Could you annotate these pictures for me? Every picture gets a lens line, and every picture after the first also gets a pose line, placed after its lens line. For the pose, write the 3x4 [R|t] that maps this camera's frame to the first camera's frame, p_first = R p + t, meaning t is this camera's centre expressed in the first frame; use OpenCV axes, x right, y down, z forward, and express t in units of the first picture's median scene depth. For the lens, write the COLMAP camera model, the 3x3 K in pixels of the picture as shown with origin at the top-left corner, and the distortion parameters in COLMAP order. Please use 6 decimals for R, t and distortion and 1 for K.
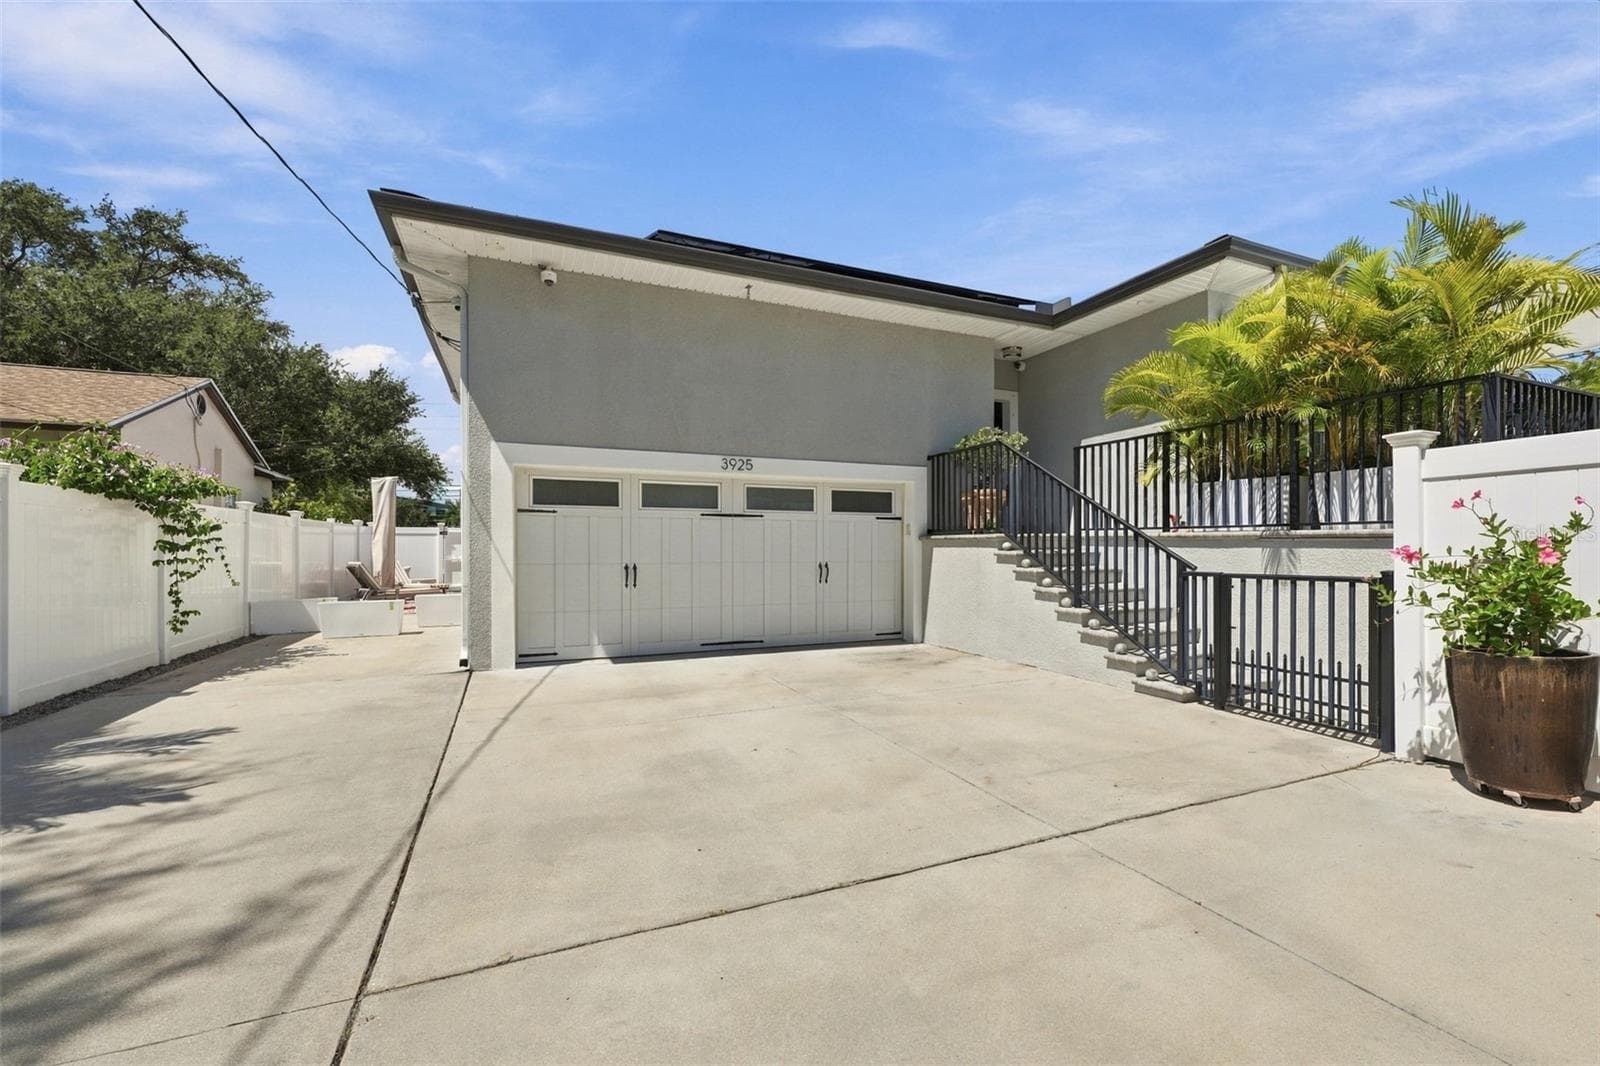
lens RADIAL K [[643.8, 0, 801.9], [0, 643.8, 546.3], [0, 0, 1]] dist [-0.012150, -0.000393]
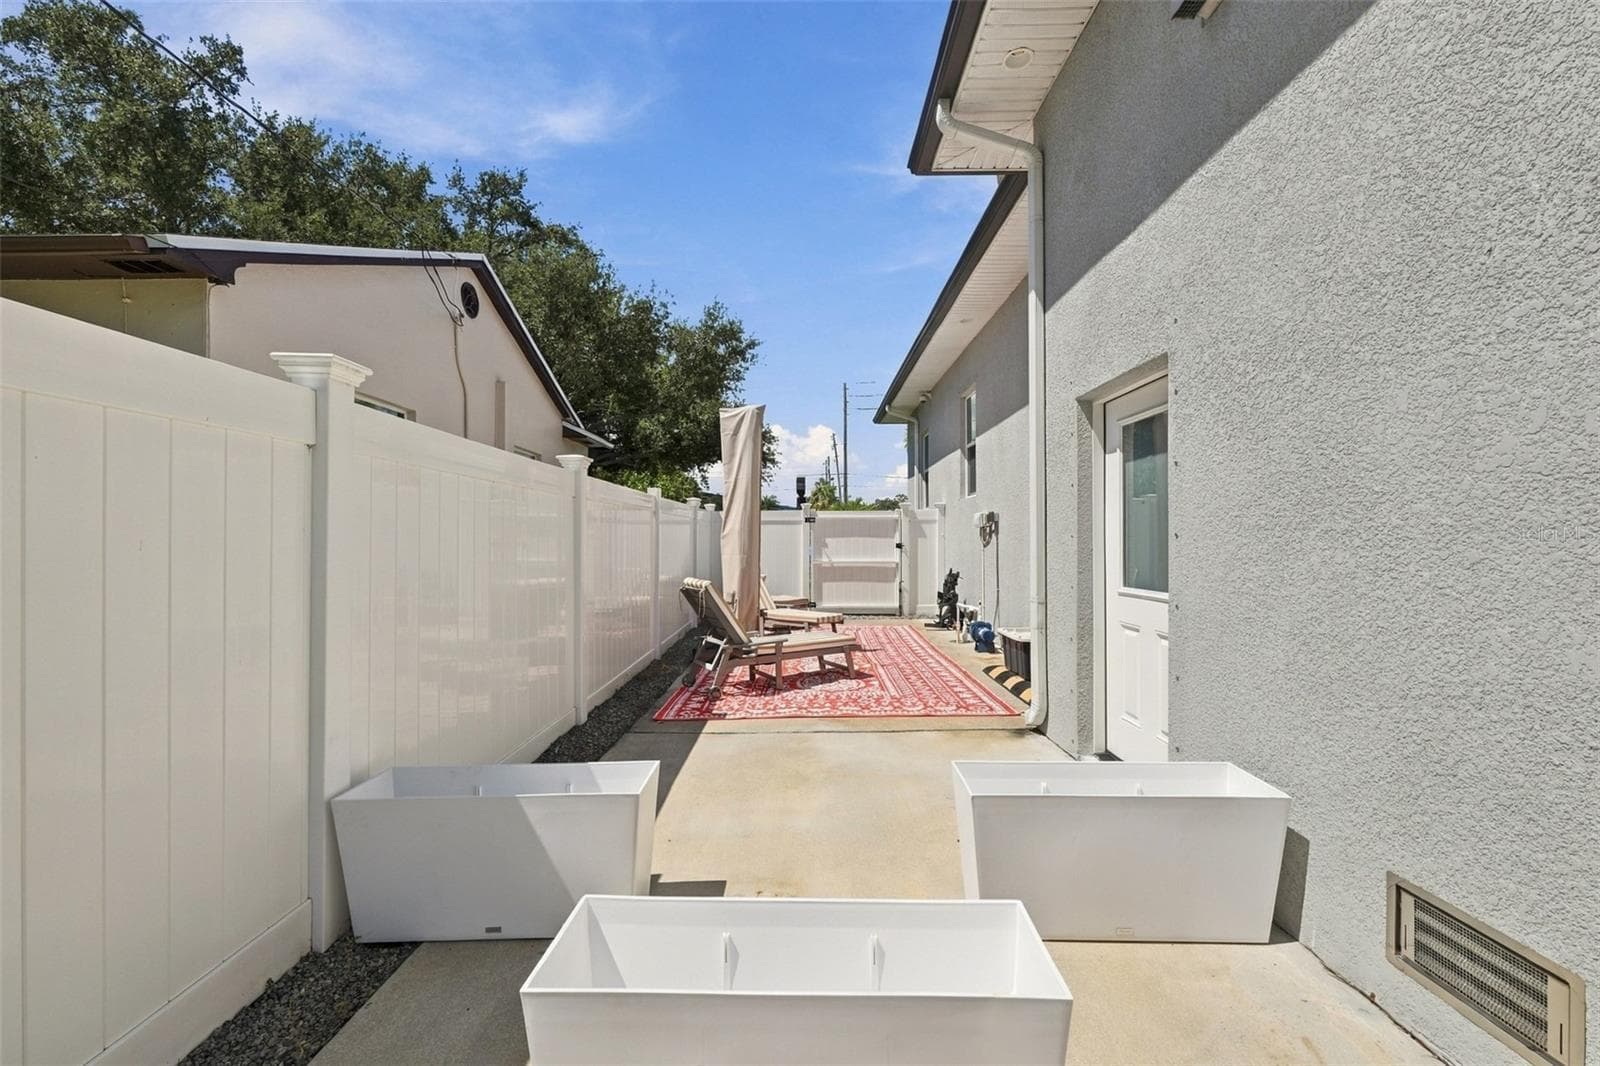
lens RADIAL K [[643.8, 0, 801.9], [0, 643.8, 532.1], [0, 0, 1]] dist [-0.012150, -0.000393]
pose [[0.911977, -0.004831, -0.410212, -0.300861], [0.001161, 0.999957, -0.009195, -0.003040], [0.410239, 0.007910, 0.911944, 0.416715]]
